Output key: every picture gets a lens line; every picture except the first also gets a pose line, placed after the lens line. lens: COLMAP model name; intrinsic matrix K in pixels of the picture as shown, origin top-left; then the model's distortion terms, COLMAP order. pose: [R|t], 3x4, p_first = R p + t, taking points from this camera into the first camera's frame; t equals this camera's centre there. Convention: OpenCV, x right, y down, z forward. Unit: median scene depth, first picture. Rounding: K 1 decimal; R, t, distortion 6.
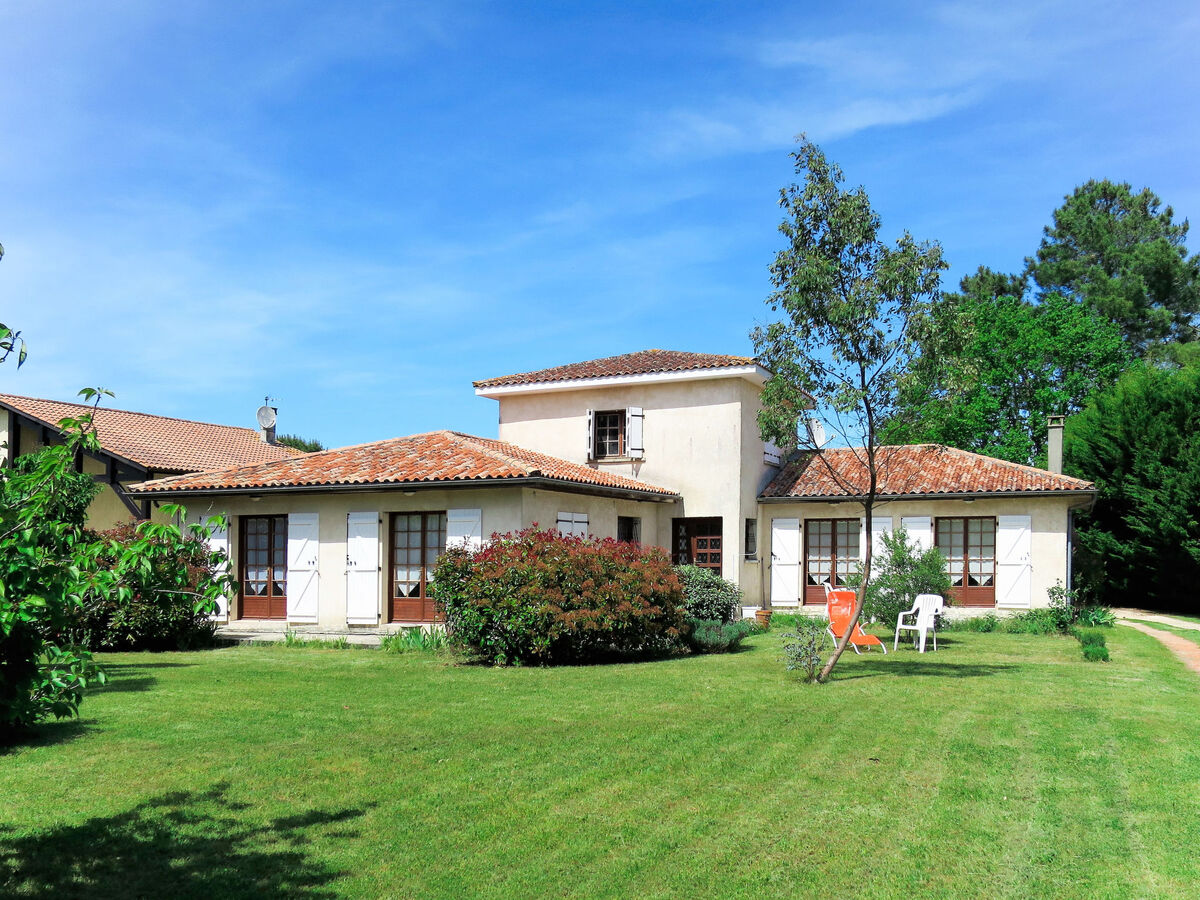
lens RADIAL K [[1259.4, 0, 596.8], [0, 1259.4, 546.9], [0, 0, 1]] dist [-0.013420, -0.029520]
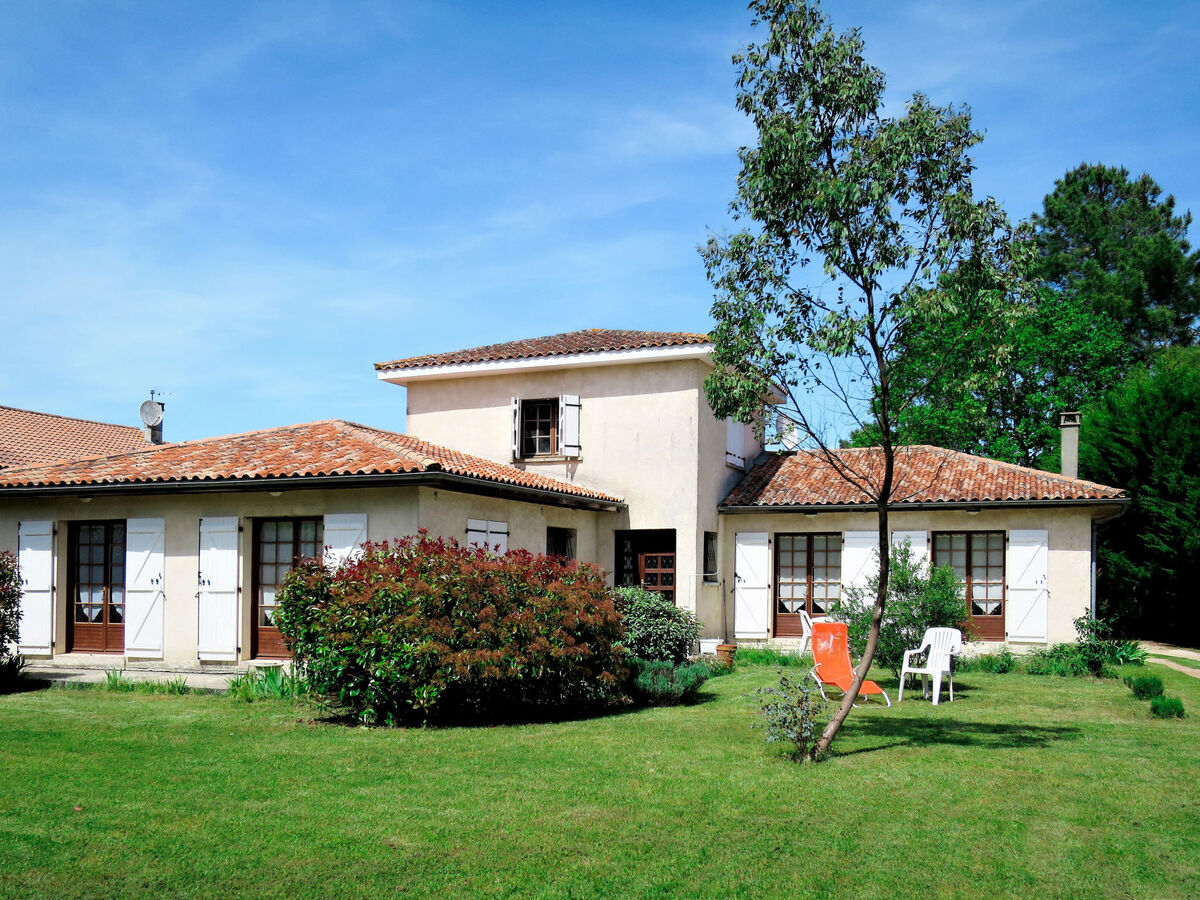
lens RADIAL K [[1321.1, 0, 592.7], [0, 1321.1, 522.0], [0, 0, 1]] dist [-0.091179, 0.206035]
pose [[0.999339, 0.007903, 0.035470, 0.016549], [-0.006646, 0.999350, -0.035423, 0.002555], [-0.035727, 0.035164, 0.998743, 0.157320]]
